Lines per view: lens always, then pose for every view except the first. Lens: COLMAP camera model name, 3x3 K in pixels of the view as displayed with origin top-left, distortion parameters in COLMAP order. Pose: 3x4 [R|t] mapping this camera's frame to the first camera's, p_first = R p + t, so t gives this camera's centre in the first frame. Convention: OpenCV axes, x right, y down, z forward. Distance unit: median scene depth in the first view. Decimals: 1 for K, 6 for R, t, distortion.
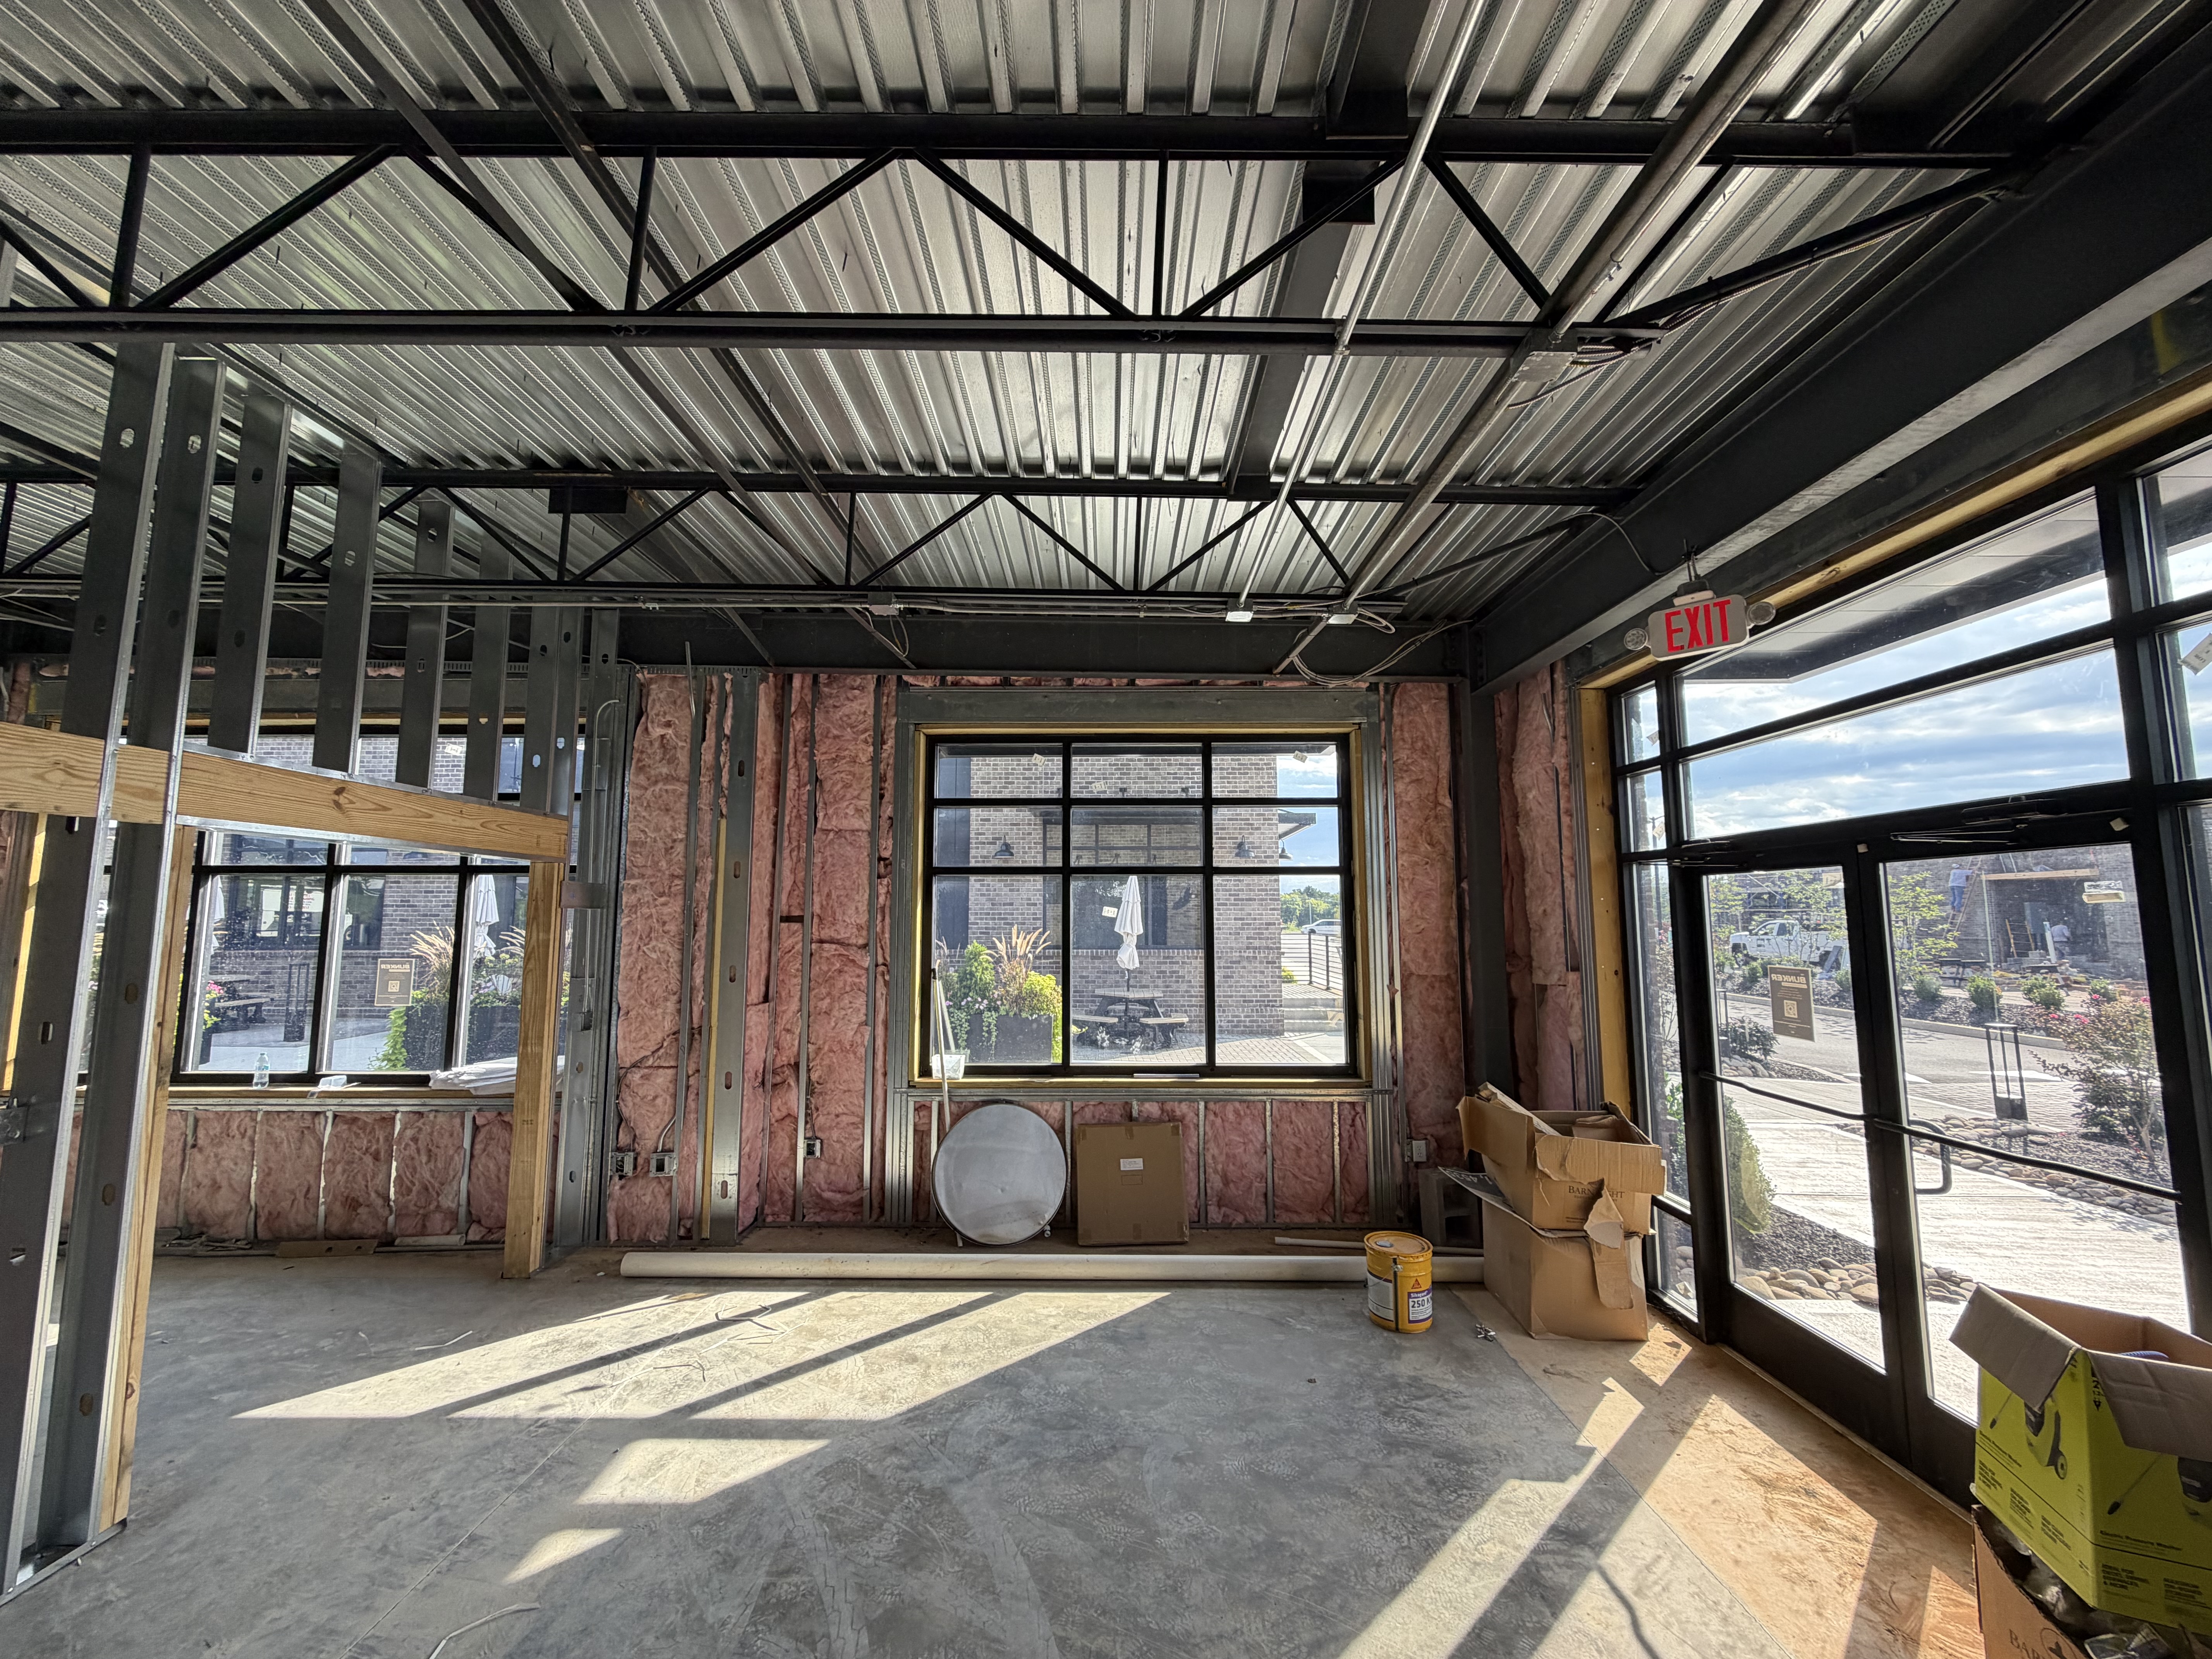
lens RADIAL K [[876.9, 0, 1110.1], [0, 876.9, 828.0], [0, 0, 1]] dist [-0.001344, 0.000053]
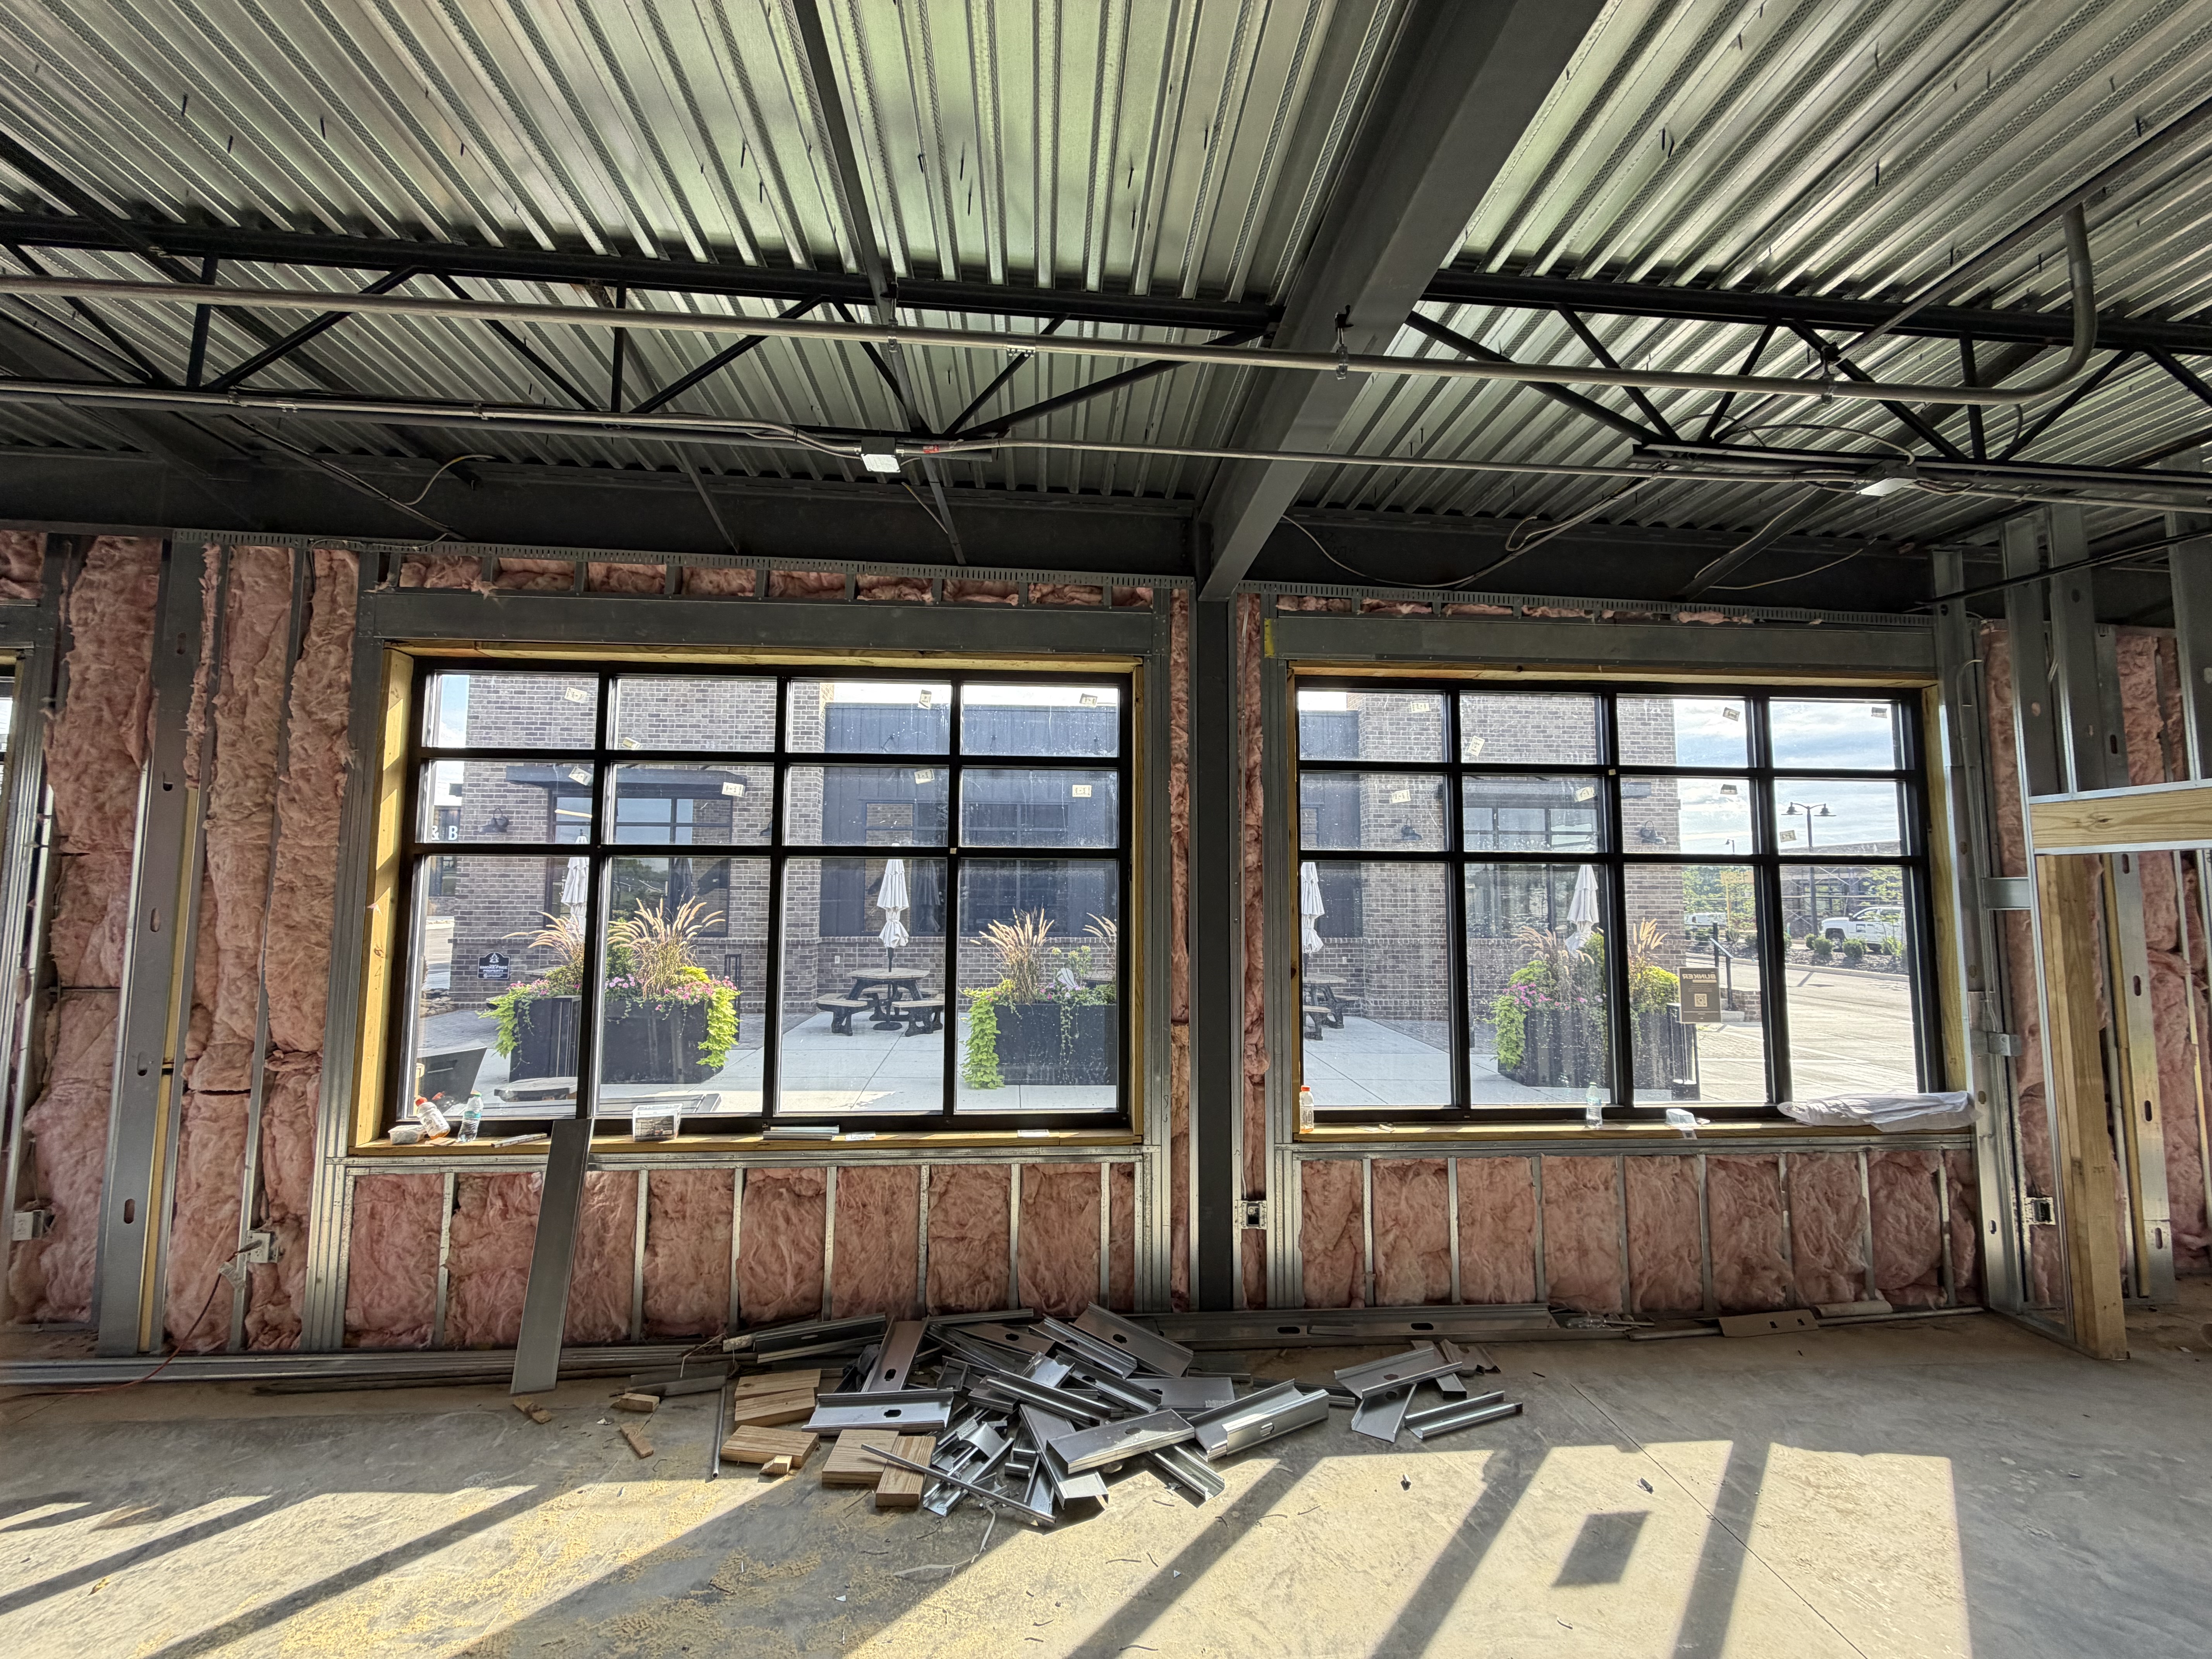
lens RADIAL K [[876.9, 0, 1107.9], [0, 876.9, 828.4], [0, 0, 1]] dist [-0.001344, 0.000053]
pose [[0.997115, 0.009785, 0.075274, -1.374395], [-0.011427, 0.999706, 0.021408, 0.006242], [-0.075042, -0.022207, 0.996933, 0.211634]]
